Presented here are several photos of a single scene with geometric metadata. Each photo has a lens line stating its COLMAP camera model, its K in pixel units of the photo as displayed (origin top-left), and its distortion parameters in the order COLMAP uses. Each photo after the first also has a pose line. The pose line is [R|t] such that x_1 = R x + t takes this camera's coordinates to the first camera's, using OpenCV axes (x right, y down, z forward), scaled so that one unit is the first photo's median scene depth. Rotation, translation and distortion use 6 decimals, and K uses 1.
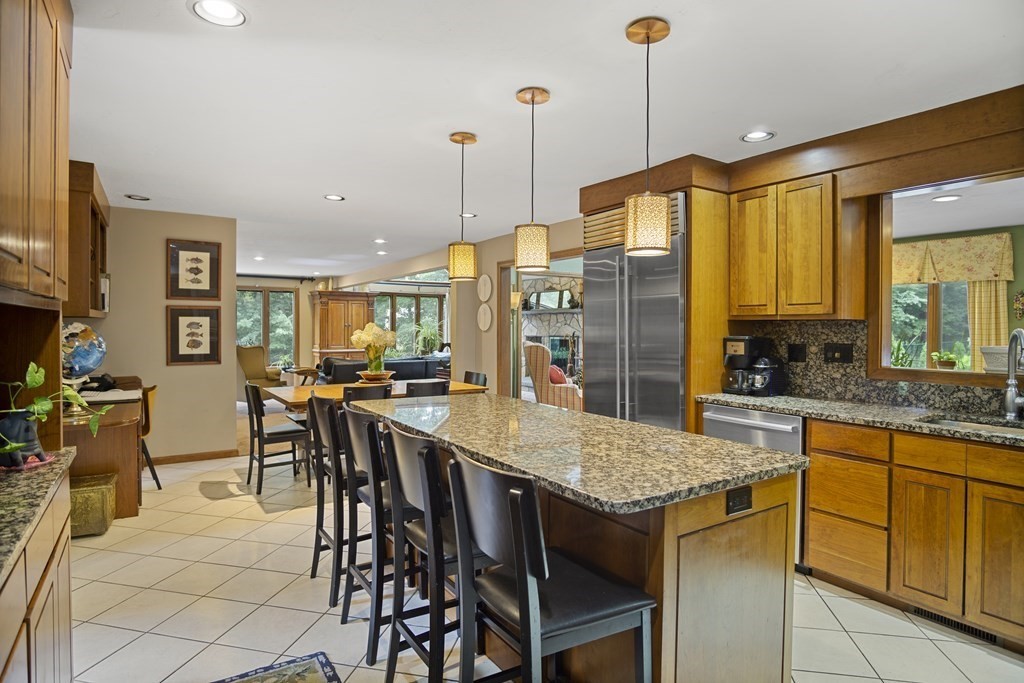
lens RADIAL K [[549.8, 0, 511.9], [0, 549.8, 326.9], [0, 0, 1]] dist [-0.031944, 0.009646]
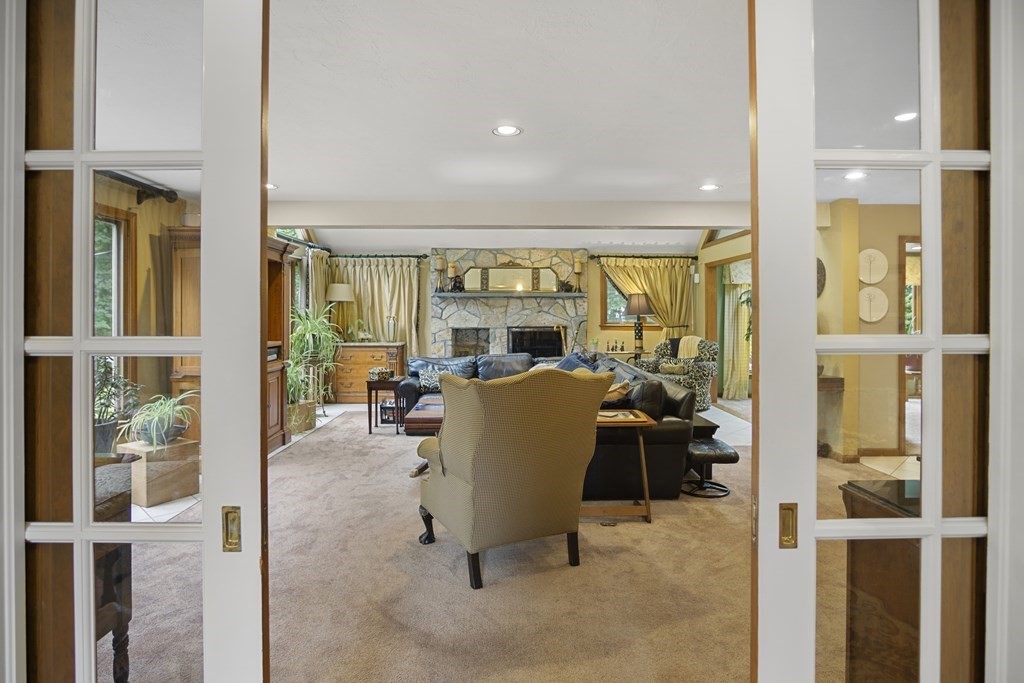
lens RADIAL K [[549.8, 0, 511.9], [0, 549.8, 326.9], [0, 0, 1]] dist [-0.031944, 0.009646]
pose [[0.548109, -0.020072, 0.836166, -2.136322], [0.000131, 0.999714, 0.023912, -0.008539], [-0.836407, -0.012997, 0.547955, 2.250897]]
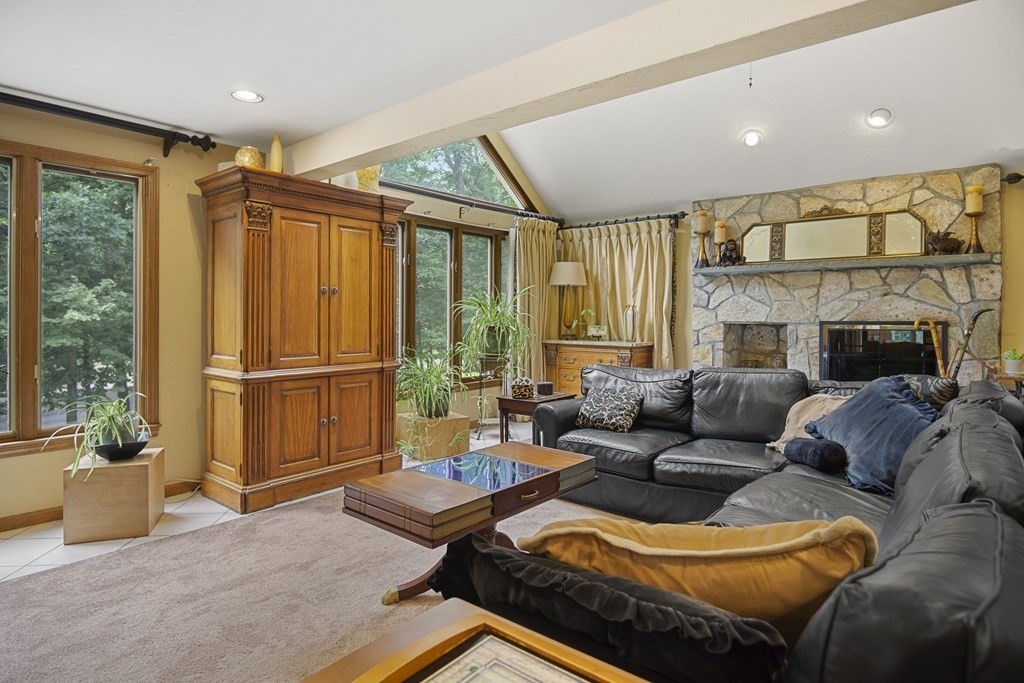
lens RADIAL K [[549.8, 0, 511.9], [0, 549.8, 326.9], [0, 0, 1]] dist [-0.031944, 0.009646]
pose [[0.959050, -0.006176, 0.283170, -1.101603], [-0.000412, 0.999731, 0.023199, 0.038414], [-0.283237, -0.022365, 0.958789, 2.527407]]
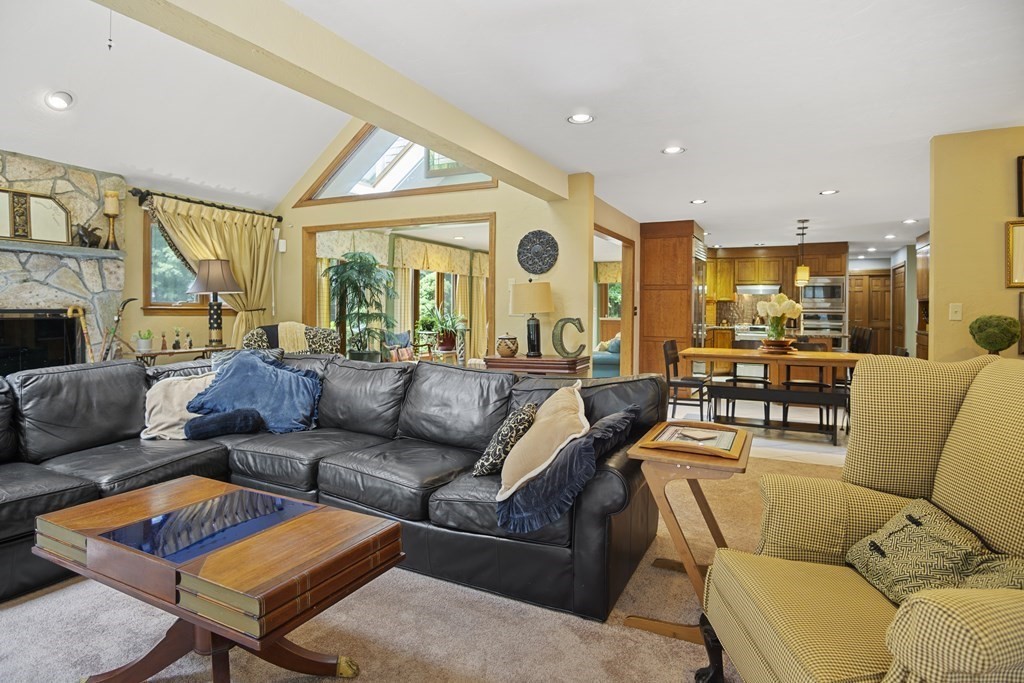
lens RADIAL K [[549.8, 0, 511.9], [0, 549.8, 326.9], [0, 0, 1]] dist [-0.031944, 0.009646]
pose [[-0.490621, -0.035932, 0.870632, -1.545285], [-0.010073, 0.999317, 0.035567, 0.040361], [-0.871315, 0.008680, -0.490647, 3.284900]]
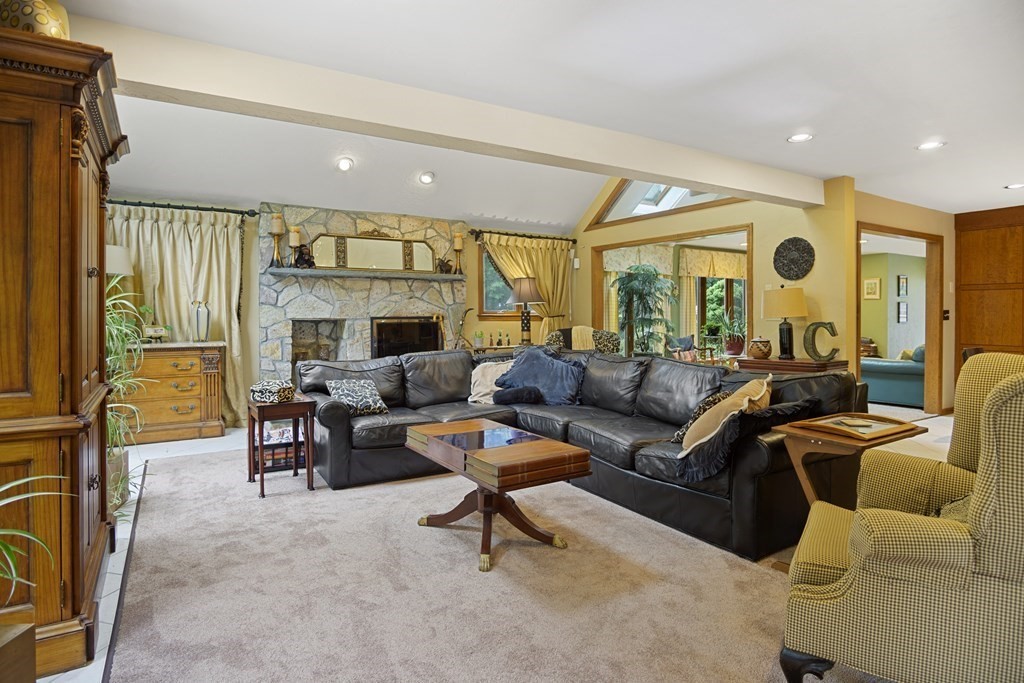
lens RADIAL K [[549.8, 0, 511.9], [0, 549.8, 326.9], [0, 0, 1]] dist [-0.031944, 0.009646]
pose [[0.045918, -0.026792, 0.998586, -1.870515], [0.000436, 0.999641, 0.026800, 0.040540], [-0.998945, -0.000795, 0.045913, 3.198472]]
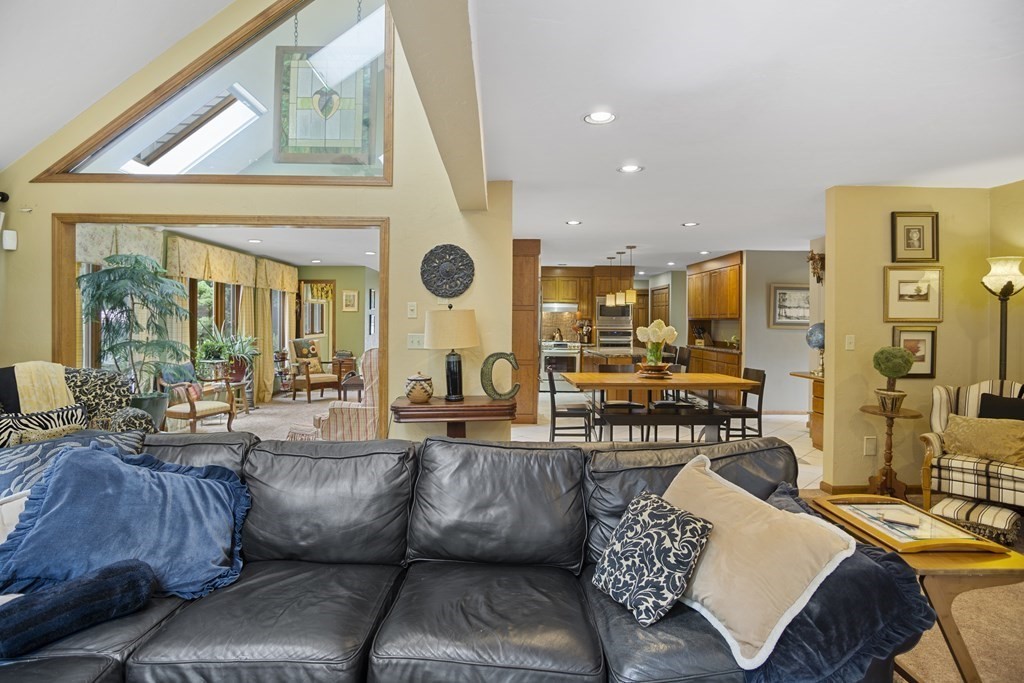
lens RADIAL K [[549.1, 0, 505.1], [0, 549.1, 326.5], [0, 0, 1]] dist [-0.028210, 0.001157]
pose [[-0.838380, -0.018294, 0.544779, -0.989141], [-0.011909, 0.999813, 0.015246, -0.012505], [-0.544956, 0.006294, -0.838441, 3.464097]]
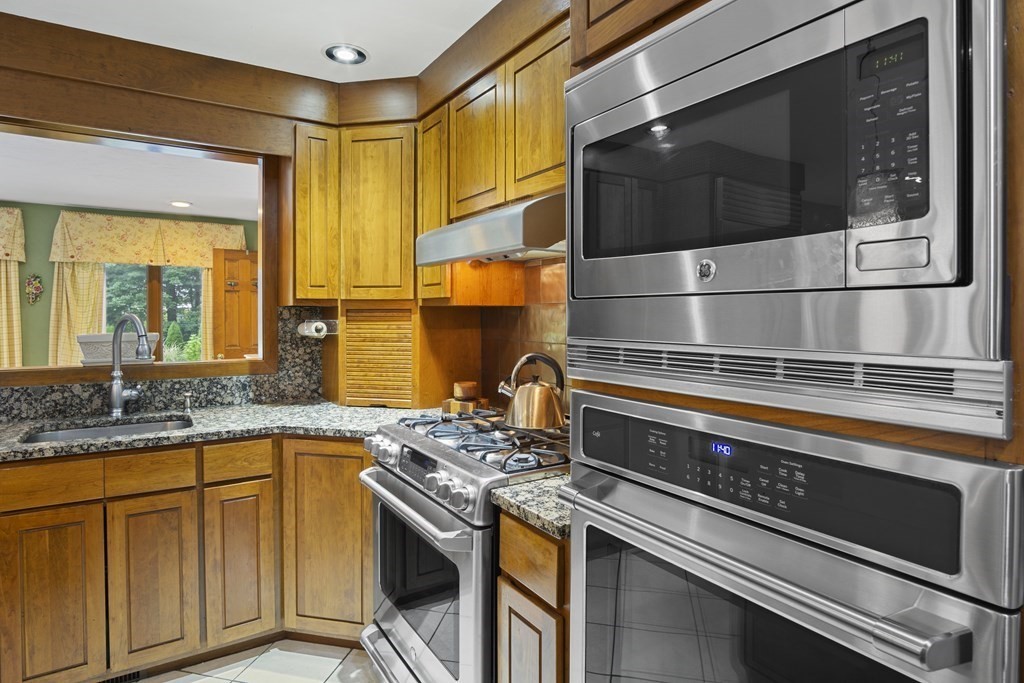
lens RADIAL K [[557.6, 0, 506.8], [0, 557.6, 320.0], [0, 0, 1]] dist [-0.033741, 0.009264]
pose [[0.020576, -0.012853, 0.999706, 0.033292], [0.000621, 0.999917, 0.012843, 0.002034], [-0.999788, 0.000357, 0.020582, 0.289949]]
